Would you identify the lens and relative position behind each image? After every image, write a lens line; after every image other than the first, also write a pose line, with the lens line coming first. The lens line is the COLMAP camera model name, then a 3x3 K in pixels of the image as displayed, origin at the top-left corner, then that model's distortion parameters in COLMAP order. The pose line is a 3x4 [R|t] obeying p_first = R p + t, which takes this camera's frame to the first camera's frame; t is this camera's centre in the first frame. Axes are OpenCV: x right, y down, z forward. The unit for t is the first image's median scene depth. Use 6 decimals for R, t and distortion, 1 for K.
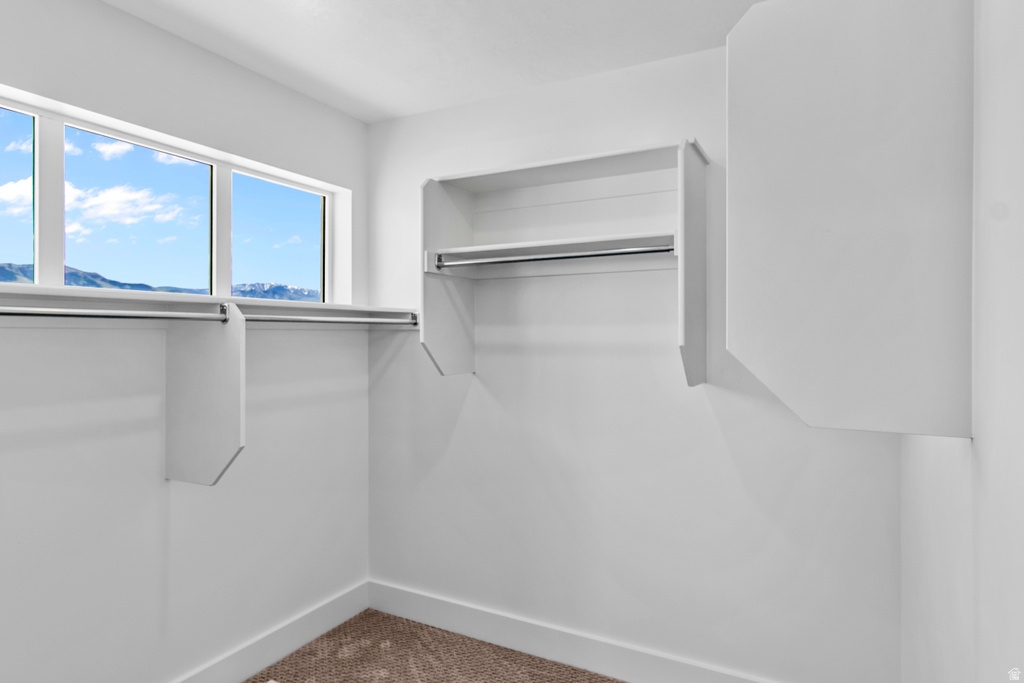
lens RADIAL K [[573.6, 0, 512.0], [0, 573.6, 341.5], [0, 0, 1]] dist [-0.001541, -0.000333]
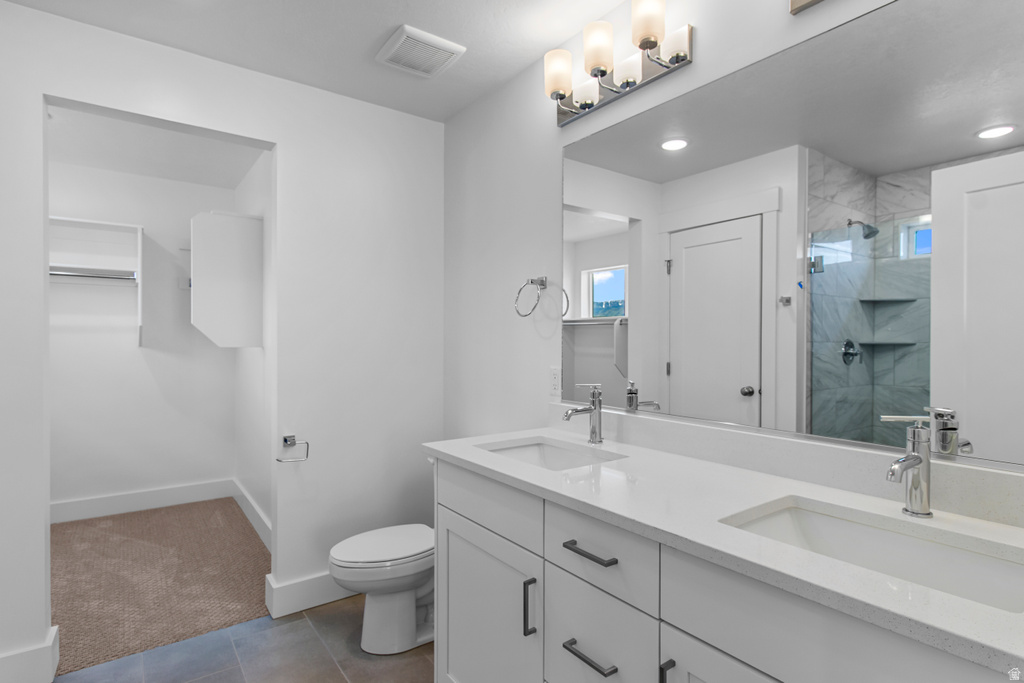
lens RADIAL K [[513.3, 0, 500.2], [0, 513.3, 344.2], [0, 0, 1]] dist [0.001642, -0.000741]
pose [[0.449928, -0.005096, 0.893050, -0.786125], [0.008122, 0.999966, 0.001615, 0.080473], [-0.893028, 0.006527, 0.449954, -0.997501]]
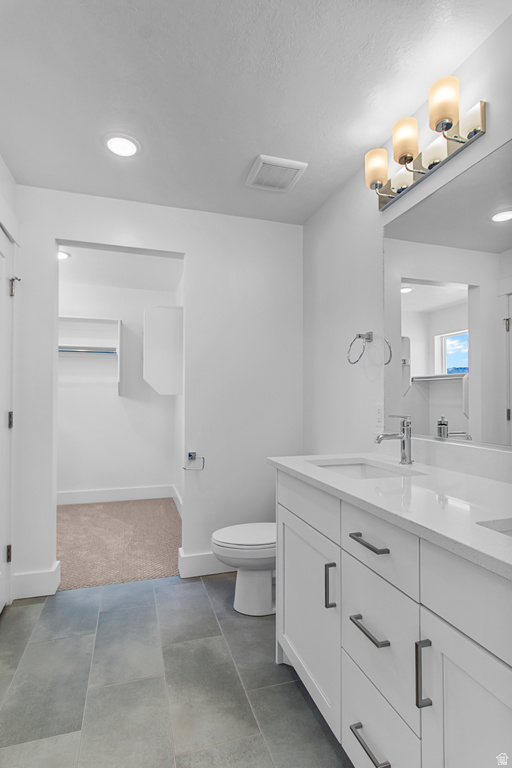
lens RADIAL K [[385.0, 0, 251.5], [0, 385.0, 392.3], [0, 0, 1]] dist [0.001642, -0.000741]
pose [[0.712119, 0.016350, 0.701869, -0.711959], [0.002945, 0.999650, -0.026275, 0.124922], [-0.702053, 0.020778, 0.711822, -1.091606]]
